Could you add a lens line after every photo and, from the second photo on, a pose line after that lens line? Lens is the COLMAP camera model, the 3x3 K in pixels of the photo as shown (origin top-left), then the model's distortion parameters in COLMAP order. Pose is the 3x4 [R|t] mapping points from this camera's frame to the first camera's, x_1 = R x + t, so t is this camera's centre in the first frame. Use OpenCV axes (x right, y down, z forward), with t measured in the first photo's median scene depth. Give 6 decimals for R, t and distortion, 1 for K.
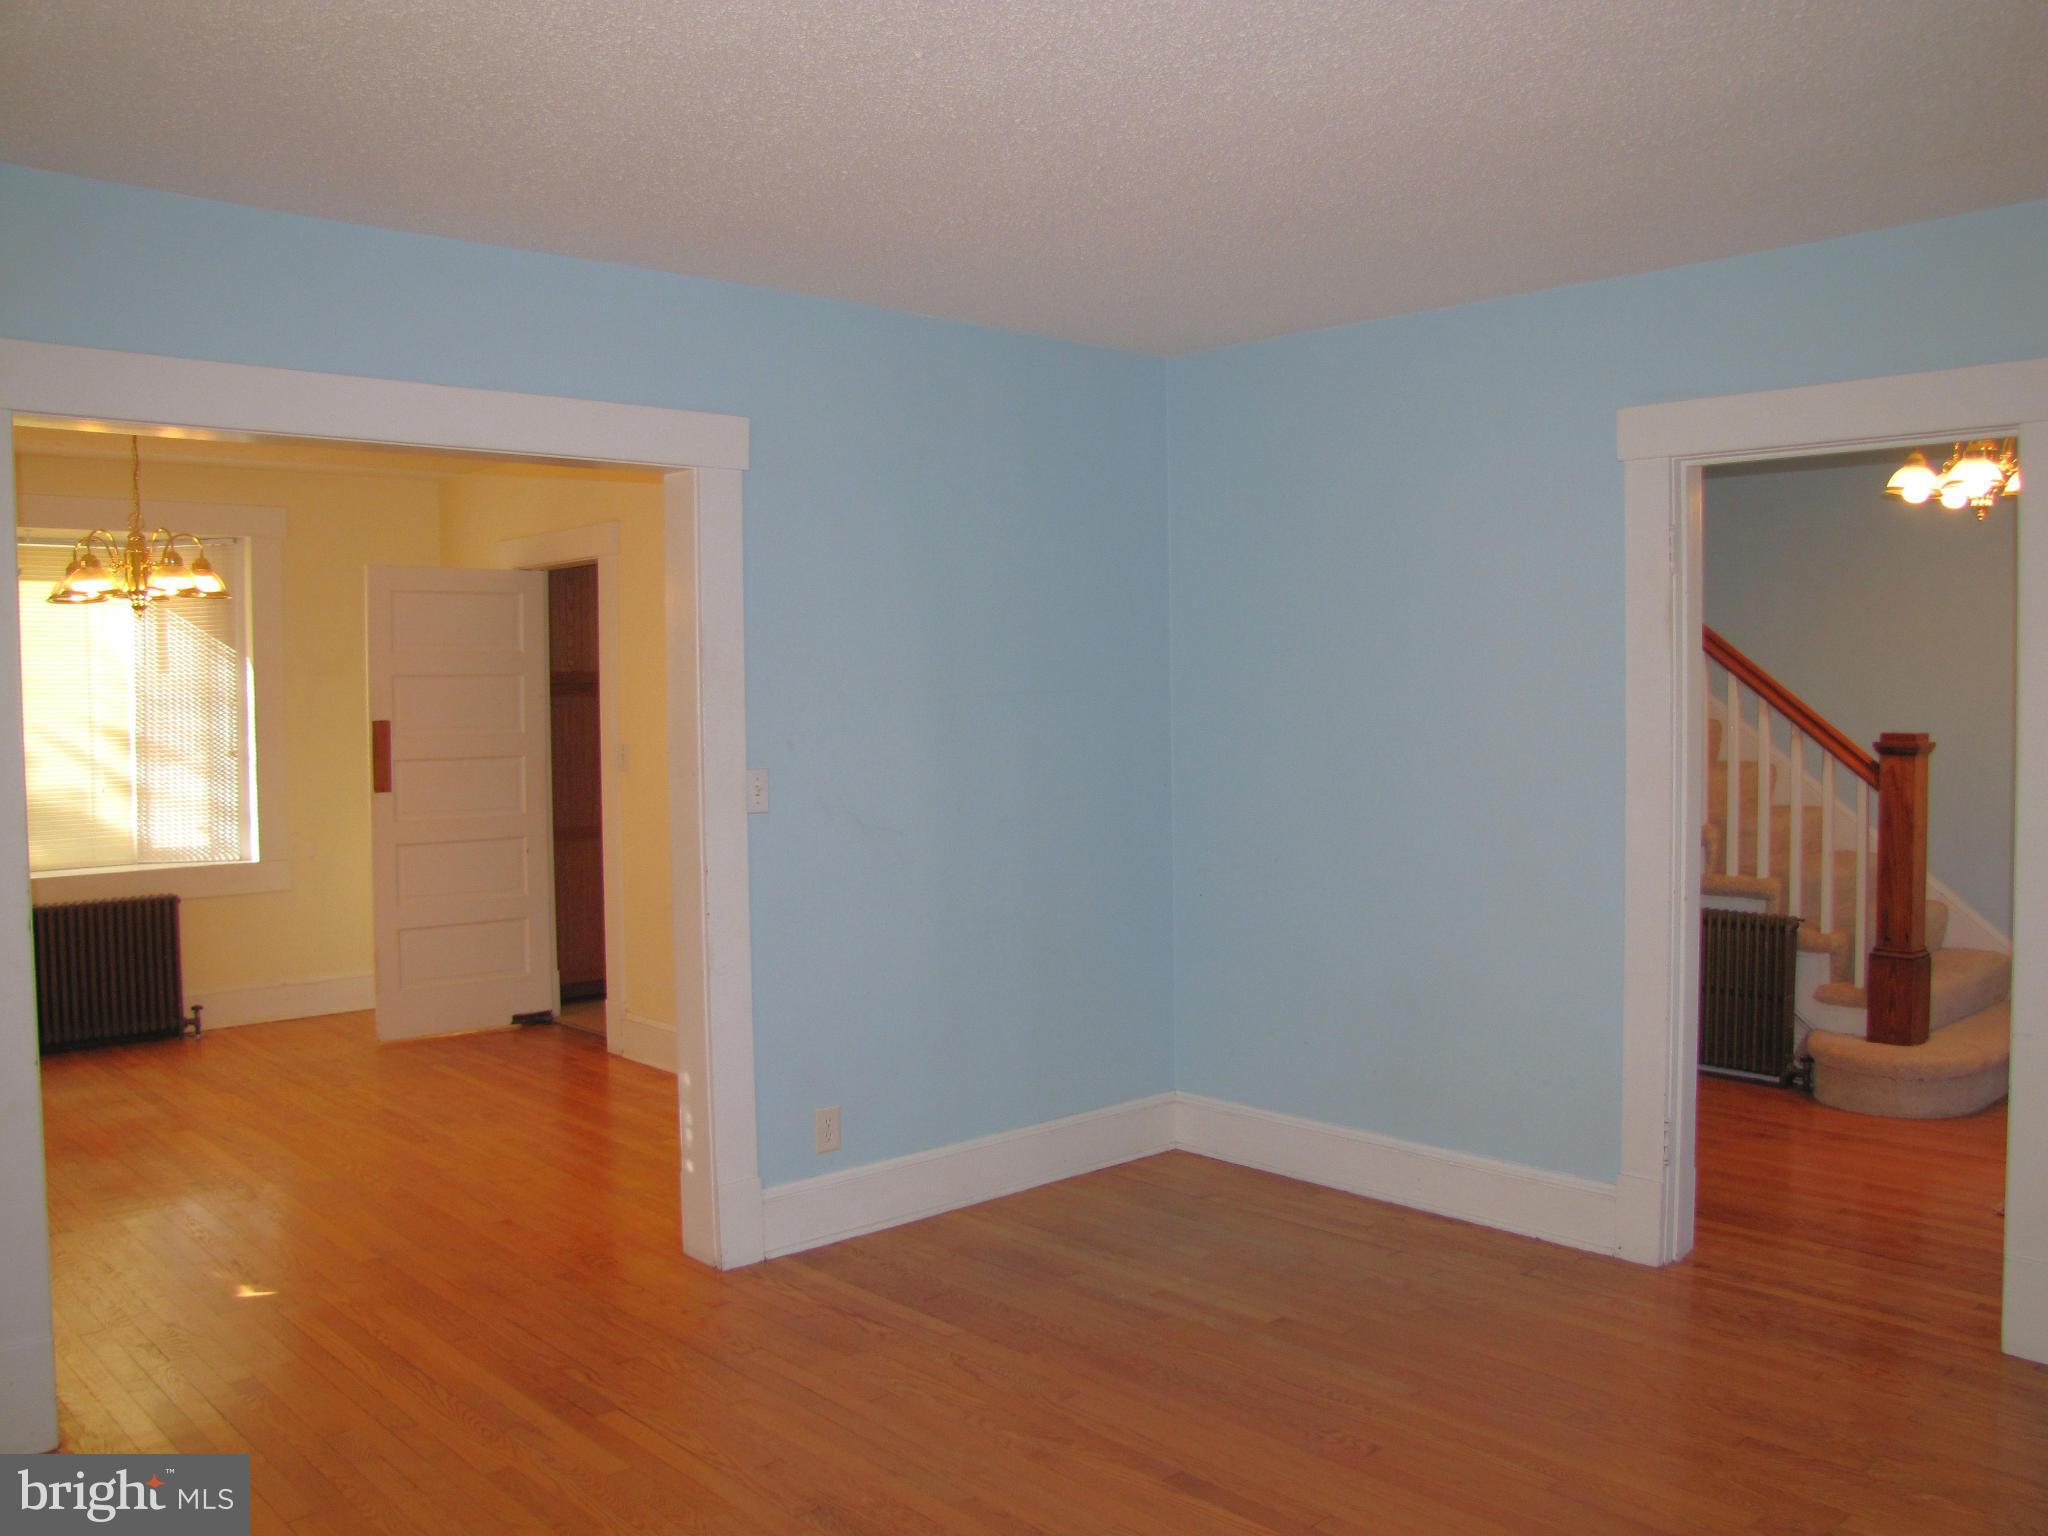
lens RADIAL K [[1741.1, 0, 1019.3], [0, 1741.1, 775.3], [0, 0, 1]] dist [-0.056233, 0.037334]
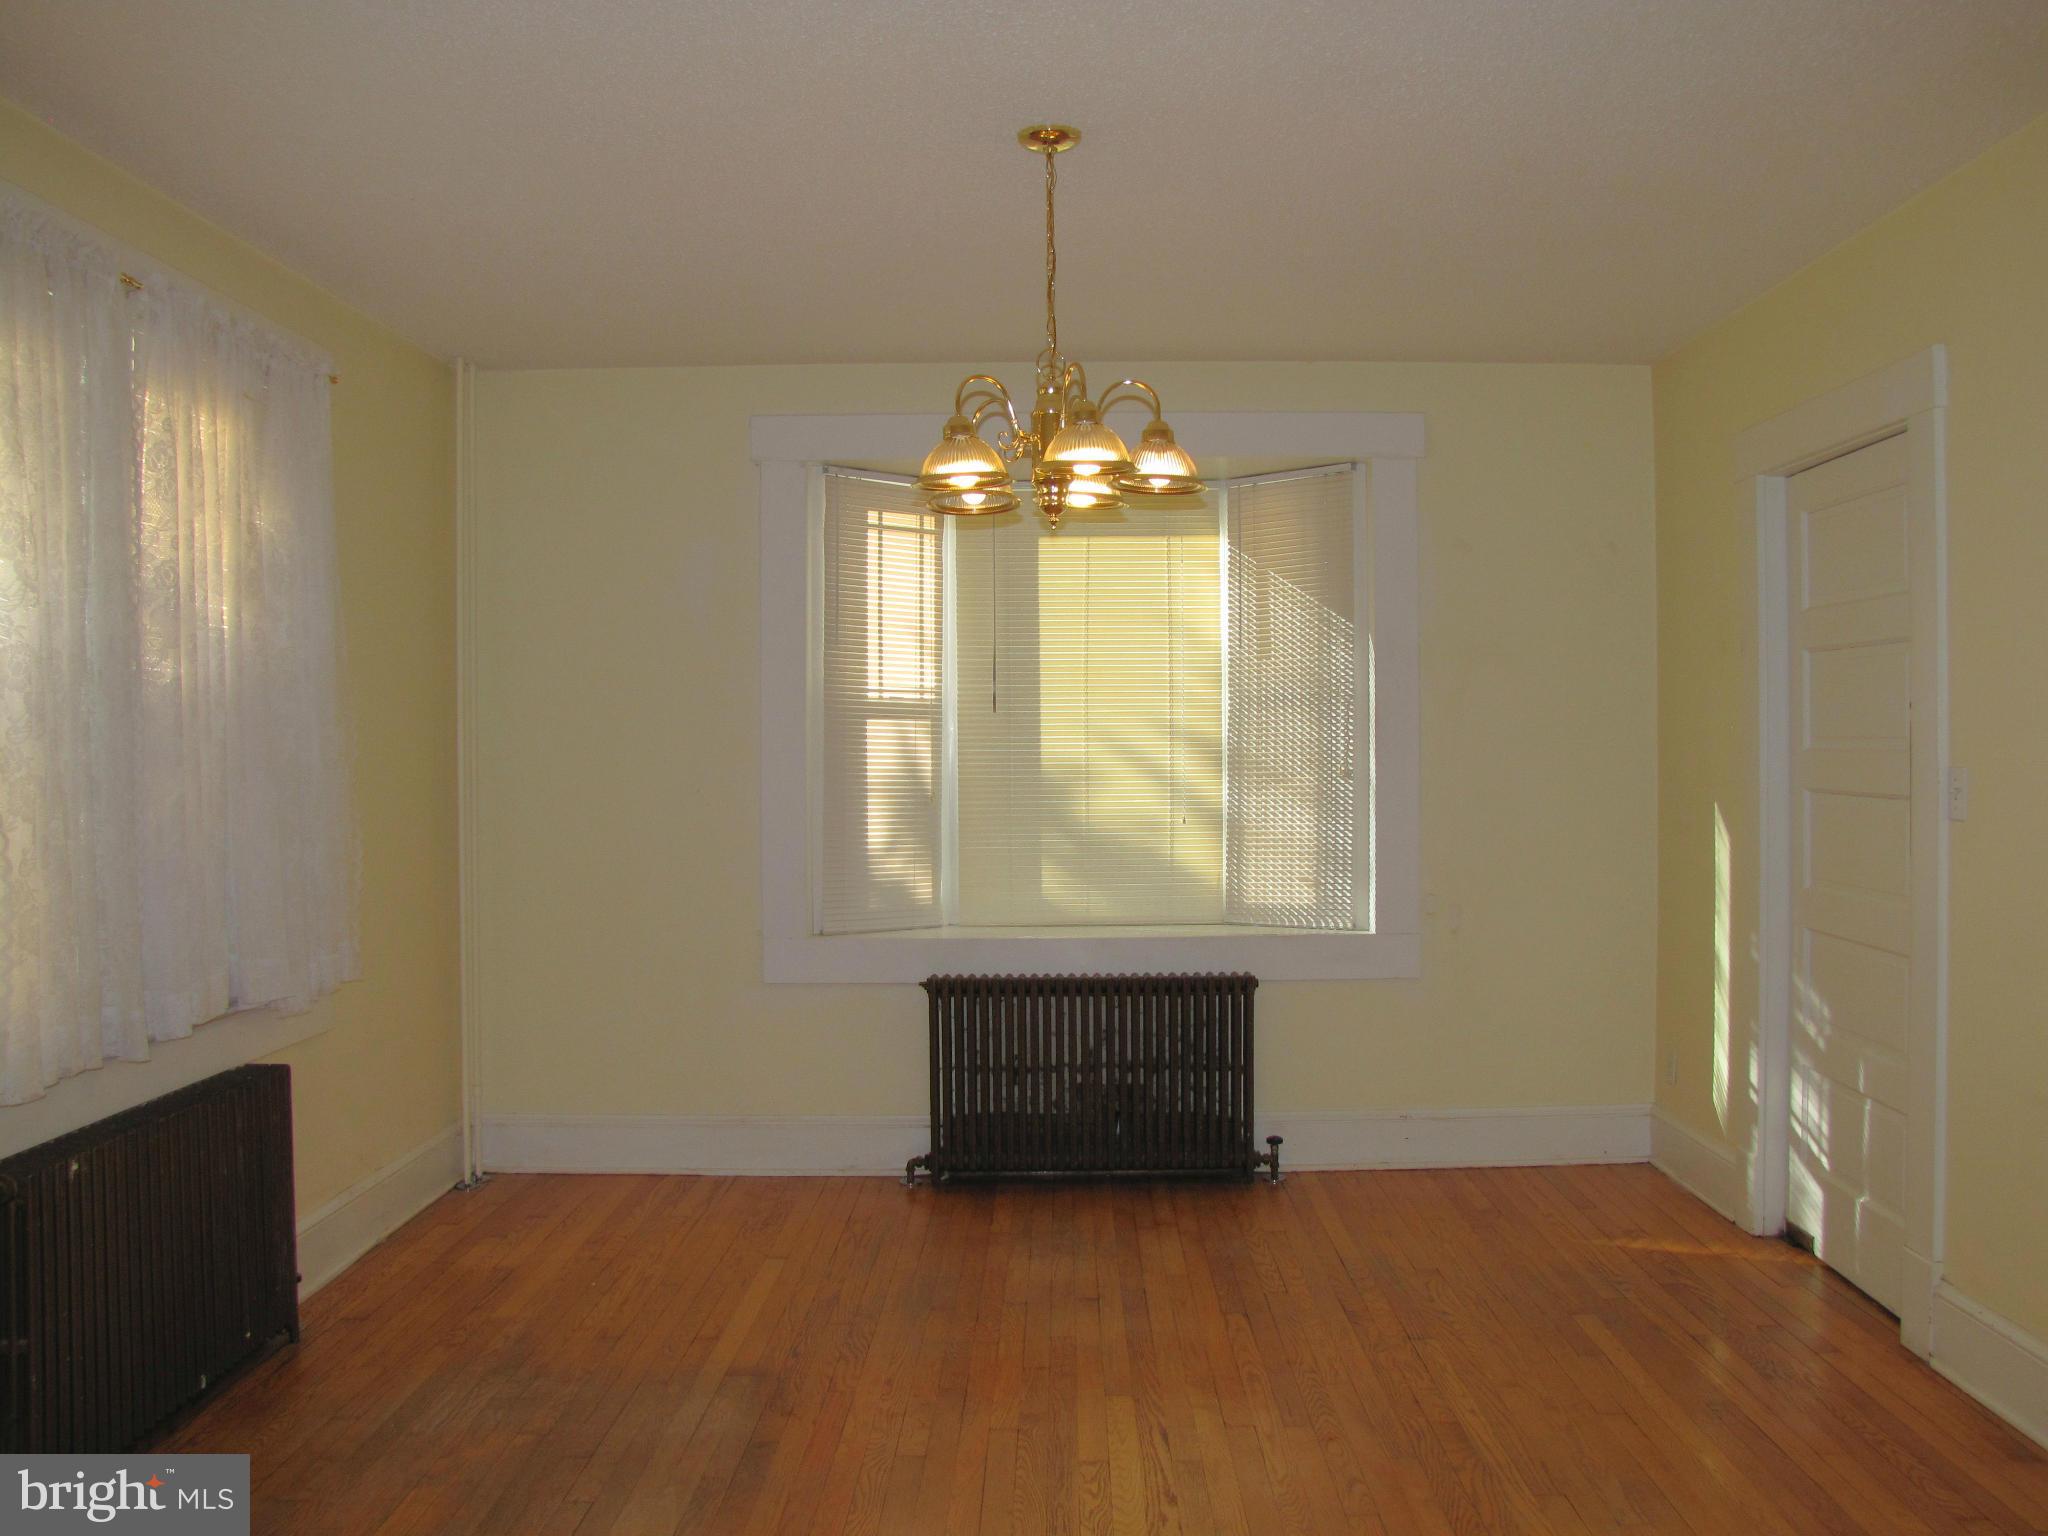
lens RADIAL K [[1741.1, 0, 1018.5], [0, 1741.1, 778.3], [0, 0, 1]] dist [-0.056233, 0.037334]
pose [[0.718703, 0.012114, -0.695212, -0.068497], [-0.038696, 0.998996, -0.022596, 0.009879], [0.694240, 0.043142, 0.718450, 0.413041]]
